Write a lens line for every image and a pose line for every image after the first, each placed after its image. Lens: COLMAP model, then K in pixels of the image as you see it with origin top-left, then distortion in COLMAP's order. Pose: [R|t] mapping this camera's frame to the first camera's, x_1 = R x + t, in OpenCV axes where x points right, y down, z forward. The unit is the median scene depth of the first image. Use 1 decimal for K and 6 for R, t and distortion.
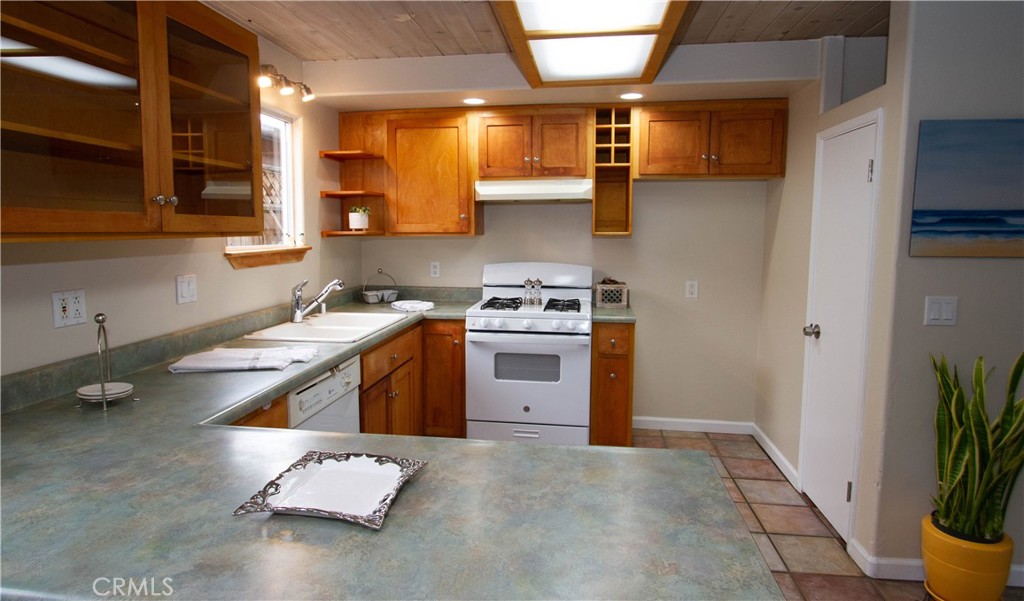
lens RADIAL K [[580.5, 0, 509.3], [0, 580.5, 281.5], [0, 0, 1]] dist [-0.015680, 0.000683]
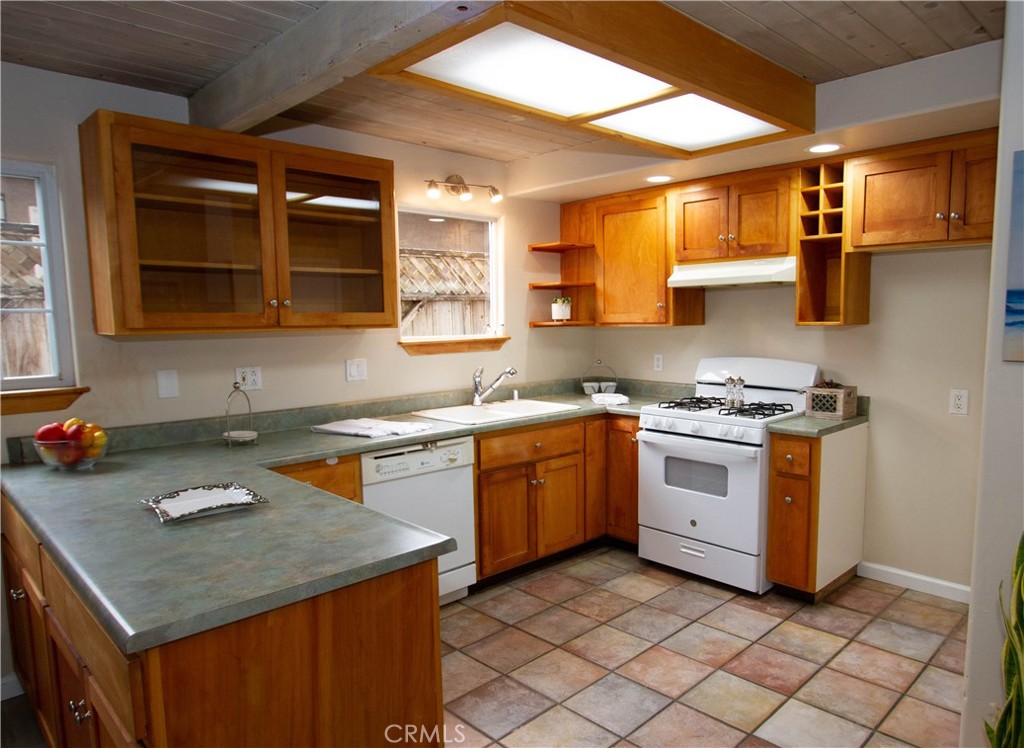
lens RADIAL K [[677.2, 0, 562.0], [0, 677.2, 390.1], [0, 0, 1]] dist [-0.019066, 0.003092]
pose [[0.803487, 0.055567, -0.592723, 0.455926], [-0.043267, 0.998452, 0.034951, -0.009503], [0.593748, -0.002437, 0.804648, 0.051365]]
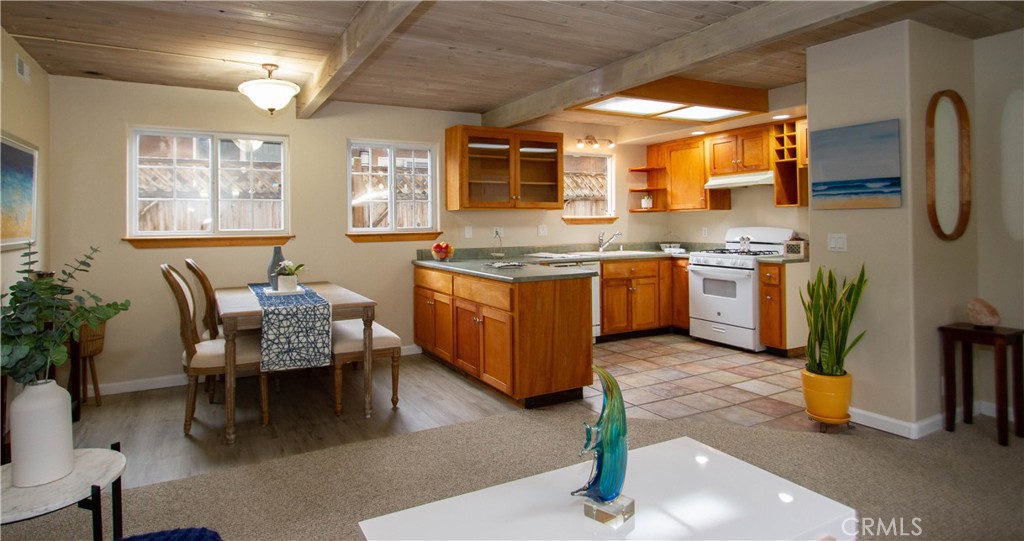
lens RADIAL K [[545.8, 0, 491.0], [0, 545.8, 219.0], [0, 0, 1]] dist [-0.001515, -0.000020]
pose [[0.585404, -0.014875, -0.810606, 0.882353], [-0.061571, 0.996129, -0.062745, 0.087131], [0.808401, 0.086641, 0.582221, -0.429044]]
